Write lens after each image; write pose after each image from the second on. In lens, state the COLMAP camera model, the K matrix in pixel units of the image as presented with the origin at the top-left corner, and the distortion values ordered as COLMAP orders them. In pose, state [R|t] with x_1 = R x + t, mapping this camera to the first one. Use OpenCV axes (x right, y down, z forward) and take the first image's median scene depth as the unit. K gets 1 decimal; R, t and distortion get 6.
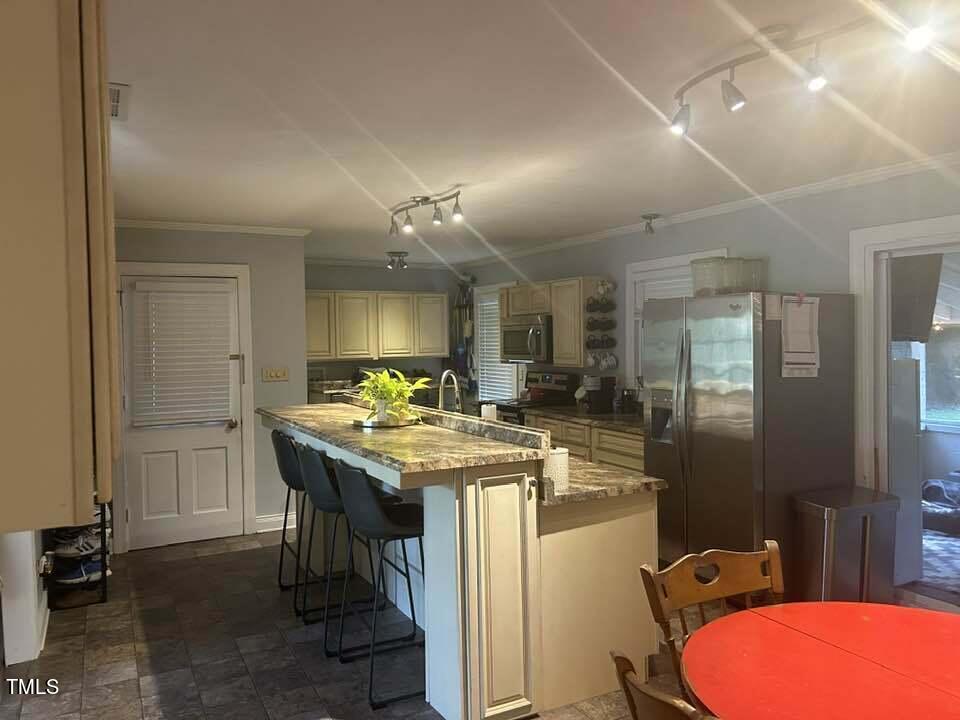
lens RADIAL K [[725.3, 0, 476.1], [0, 725.3, 355.2], [0, 0, 1]] dist [0.064212, -0.065568]
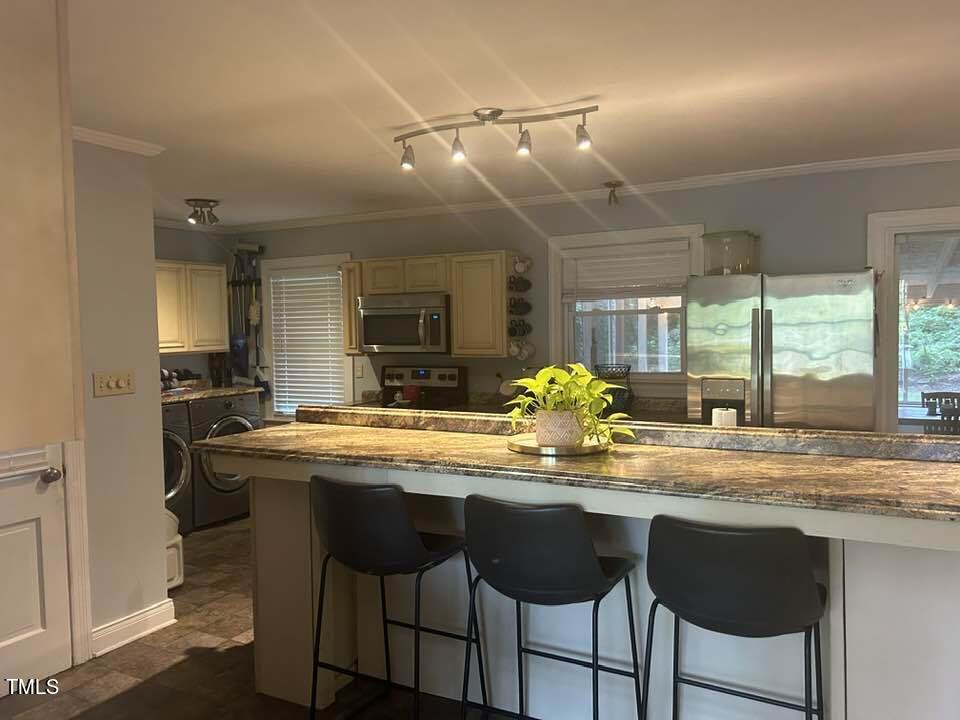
lens RADIAL K [[720.6, 0, 477.4], [0, 720.6, 360.6], [0, 0, 1]] dist [0.079732, -0.107950]
pose [[0.816725, -0.028367, 0.576330, -0.361941], [0.019494, 0.999577, 0.021574, 0.001133], [-0.576698, -0.006385, 0.816932, 0.336659]]
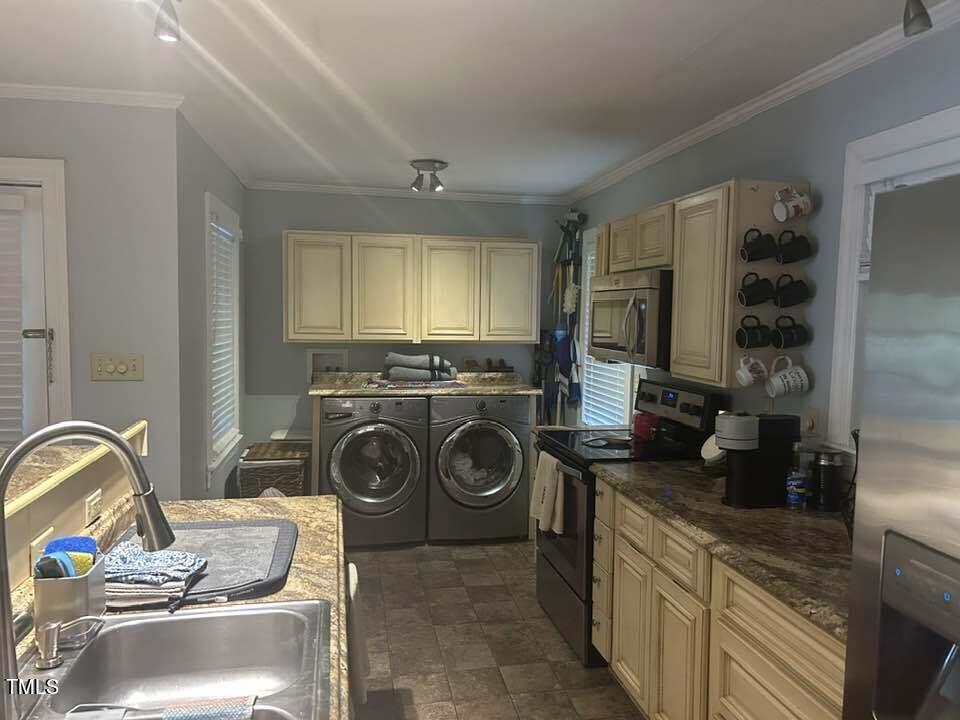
lens RADIAL K [[725.3, 0, 476.1], [0, 725.3, 355.2], [0, 0, 1]] dist [0.064212, -0.065568]
pose [[0.956071, 0.049292, -0.288963, 0.129326], [-0.039083, 0.998395, 0.040998, -0.015282], [0.290520, -0.027903, 0.956462, 0.530131]]
